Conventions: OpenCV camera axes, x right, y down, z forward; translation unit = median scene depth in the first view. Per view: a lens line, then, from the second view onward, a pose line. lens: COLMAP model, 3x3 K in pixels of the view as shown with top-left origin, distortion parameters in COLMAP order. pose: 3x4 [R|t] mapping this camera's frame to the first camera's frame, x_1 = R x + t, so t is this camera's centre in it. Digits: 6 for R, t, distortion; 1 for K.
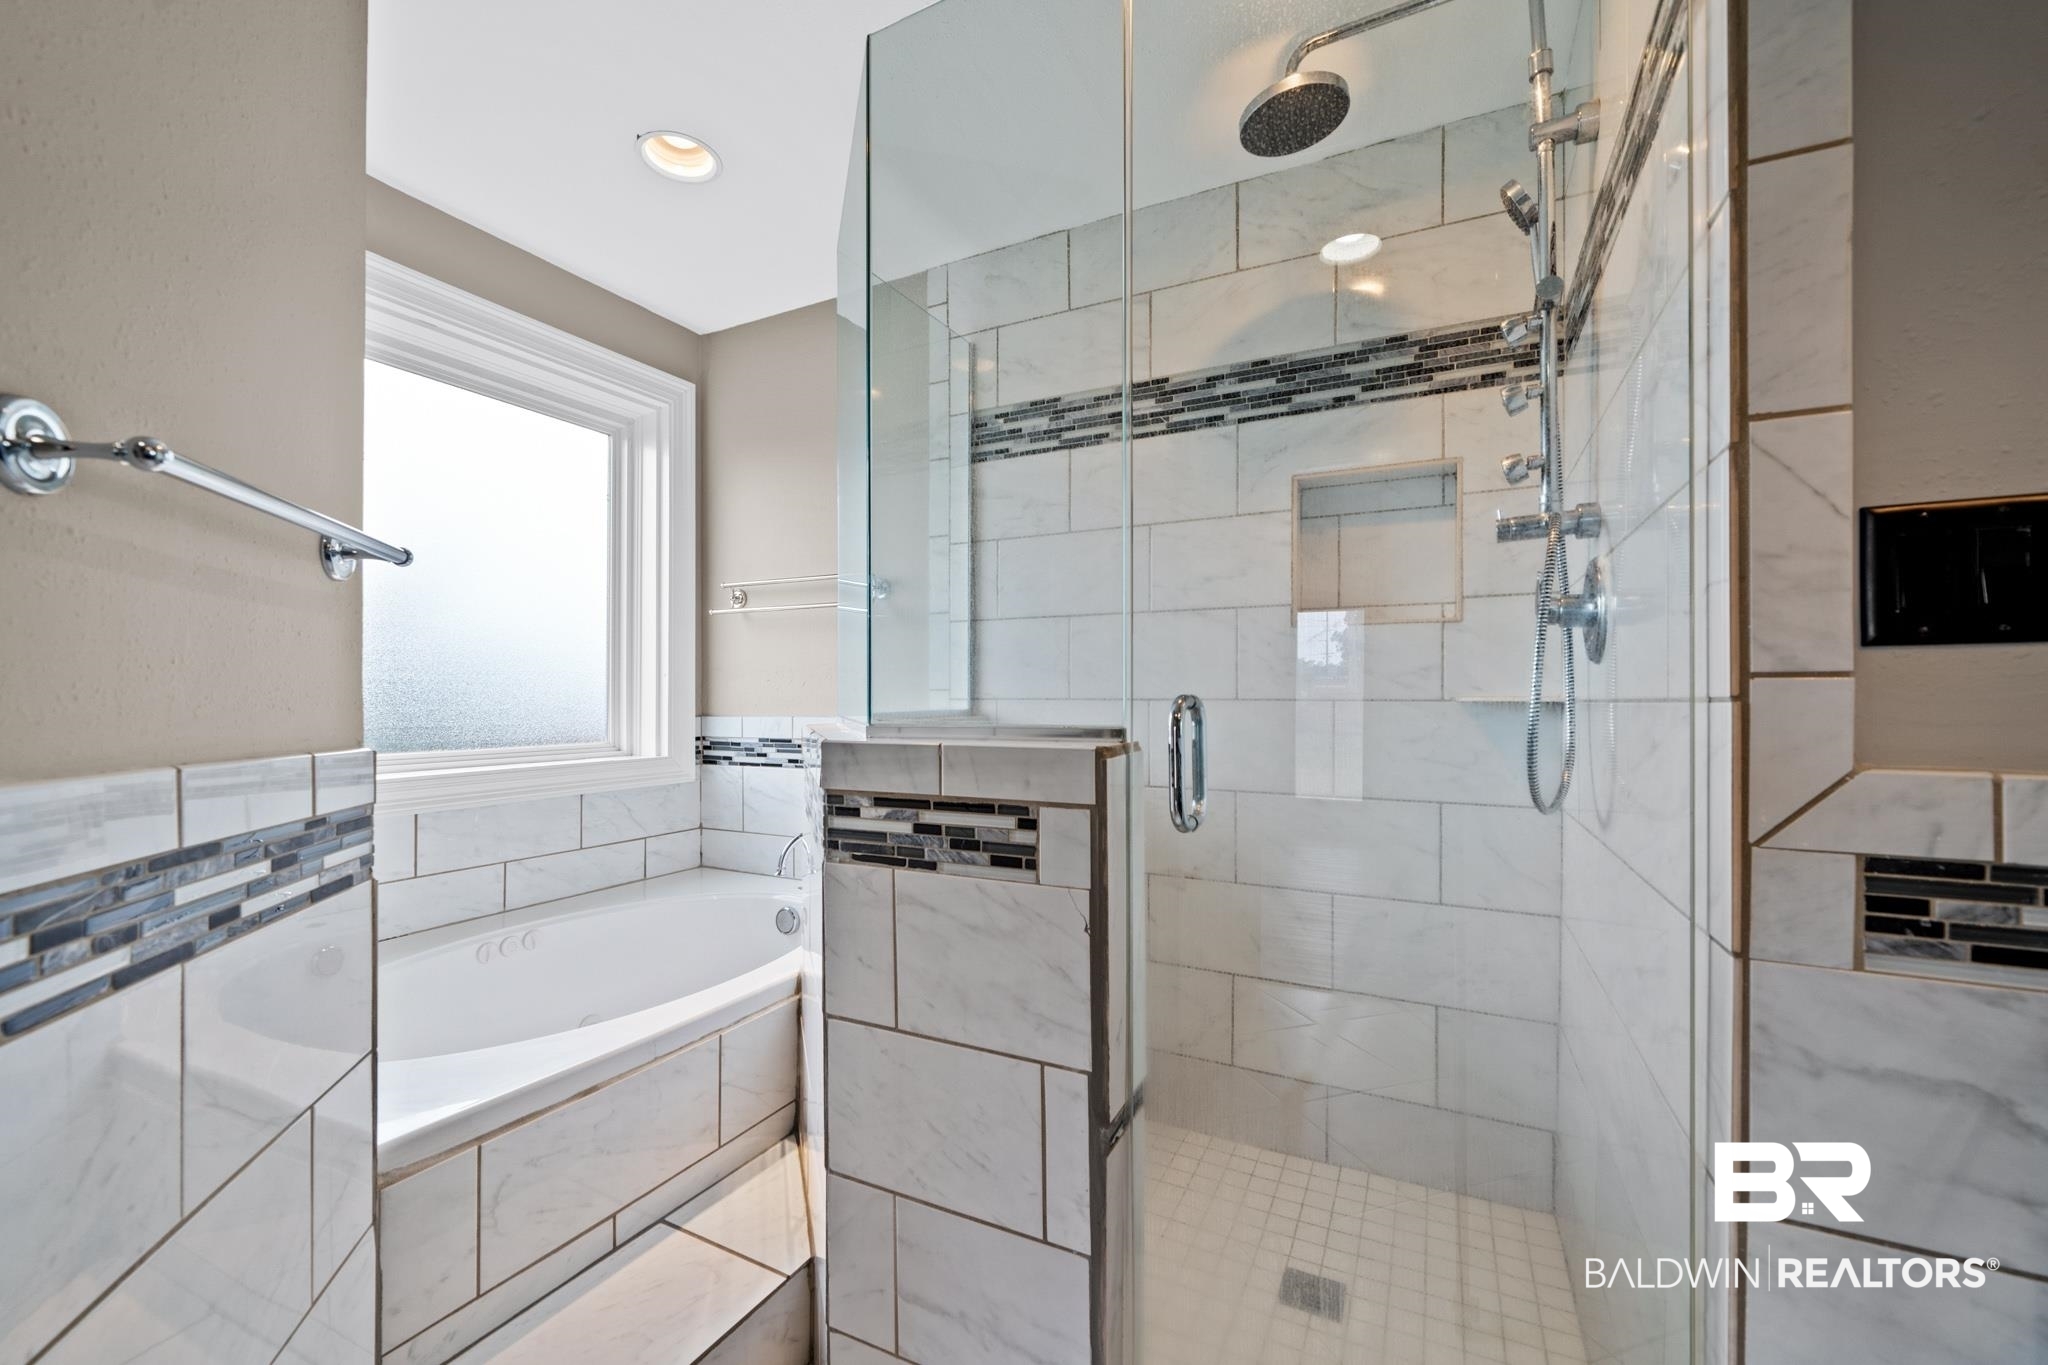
lens RADIAL K [[814.1, 0, 1020.2], [0, 814.1, 689.7], [0, 0, 1]] dist [-0.002402, -0.000276]
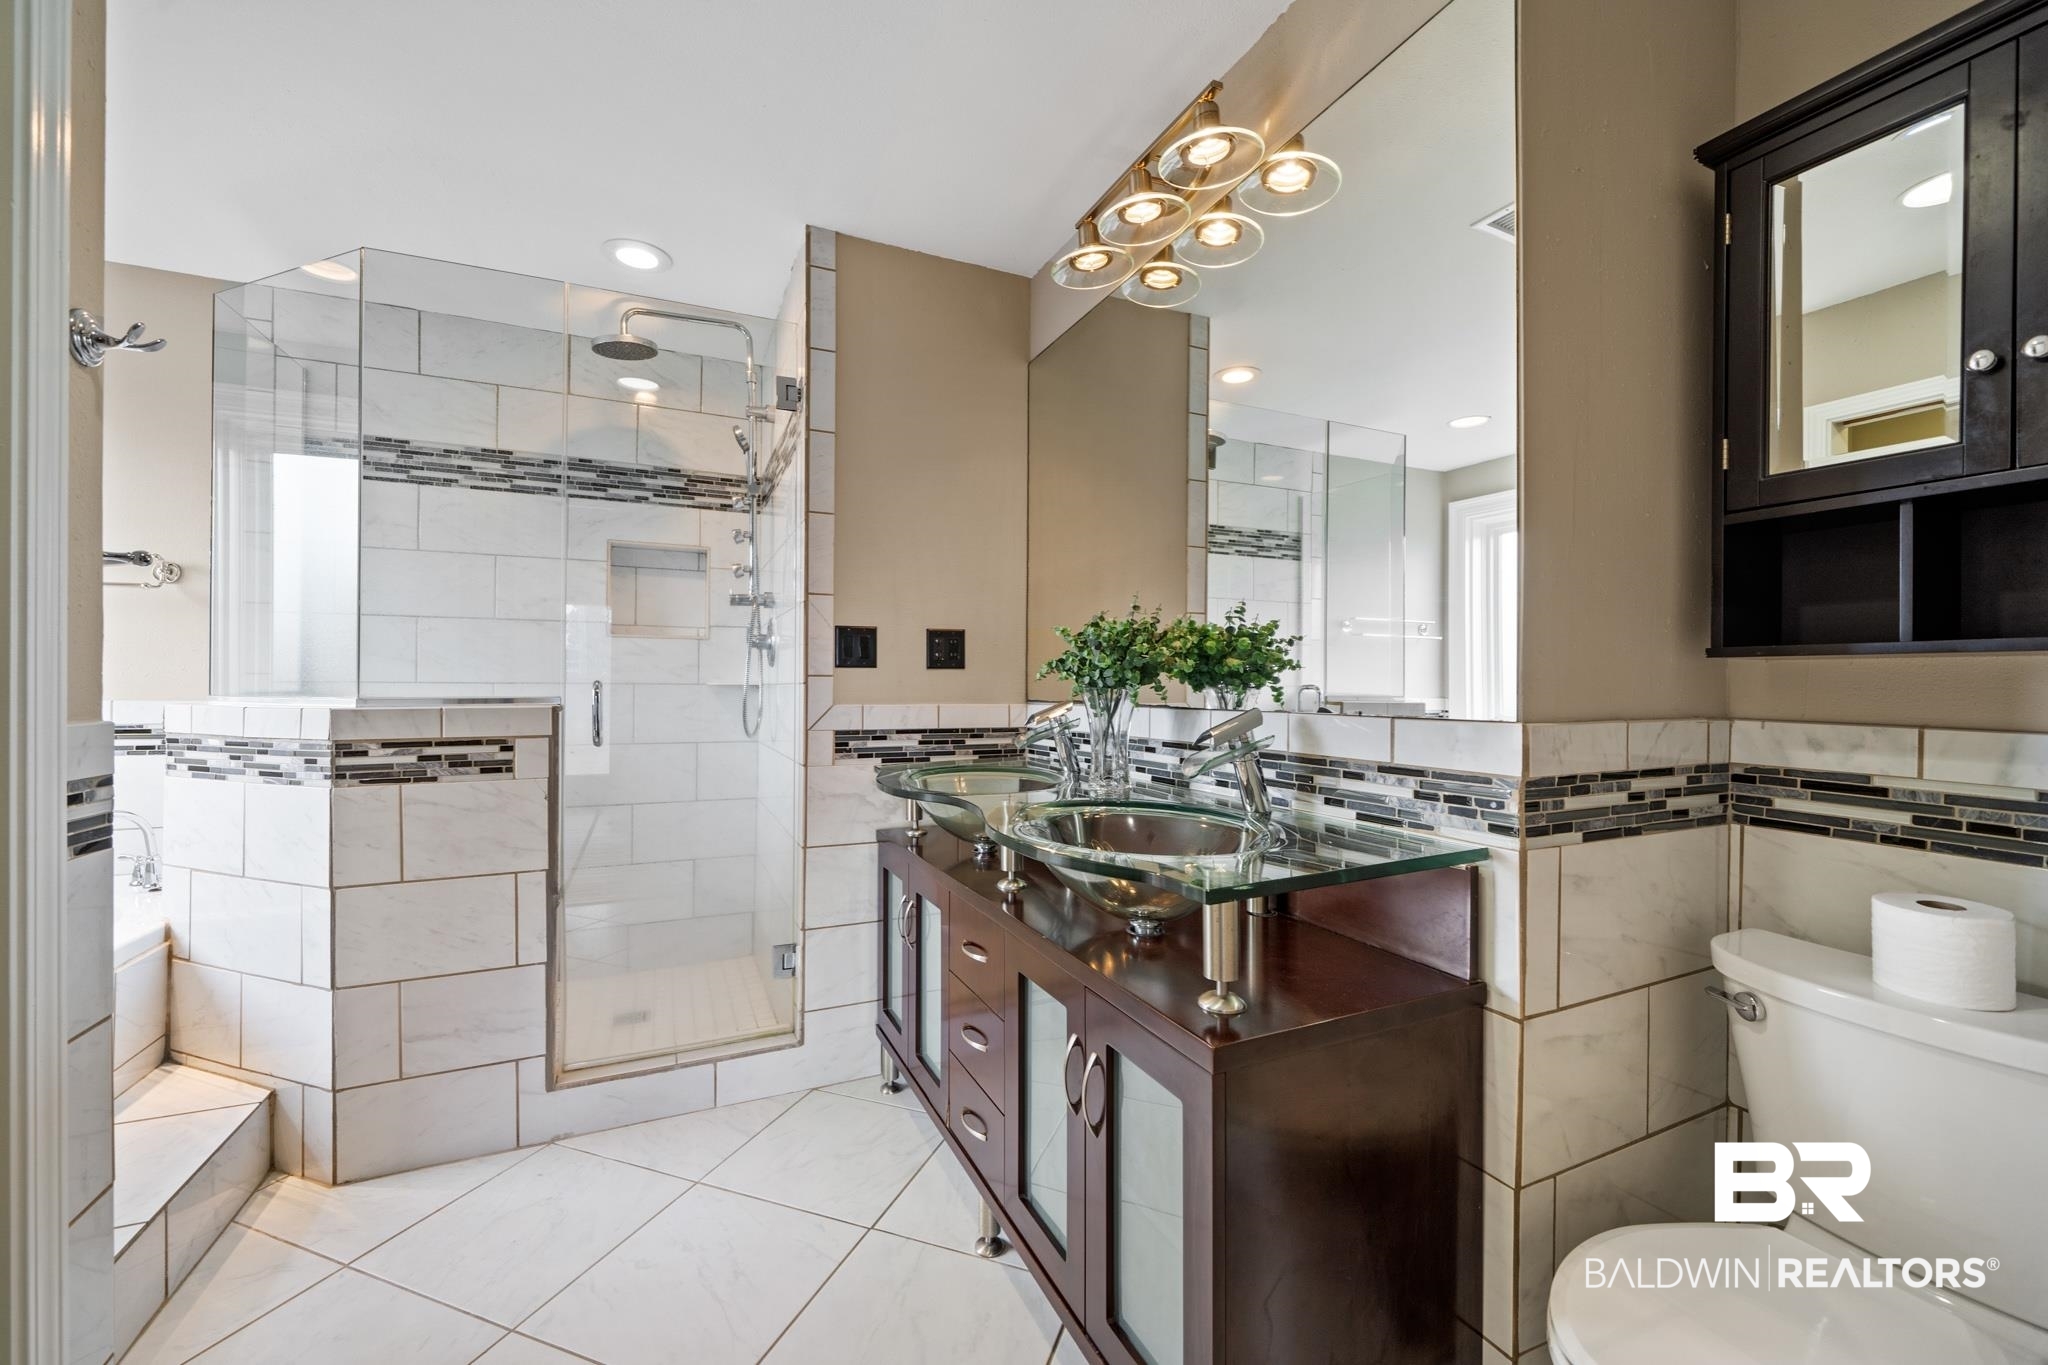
lens RADIAL K [[814.1, 0, 1020.2], [0, 814.1, 689.7], [0, 0, 1]] dist [-0.002402, -0.000276]
pose [[0.626491, -0.002412, 0.779425, -0.622321], [-0.011935, 0.999848, 0.012687, -0.008102], [-0.779337, -0.017251, 0.626368, -0.962055]]
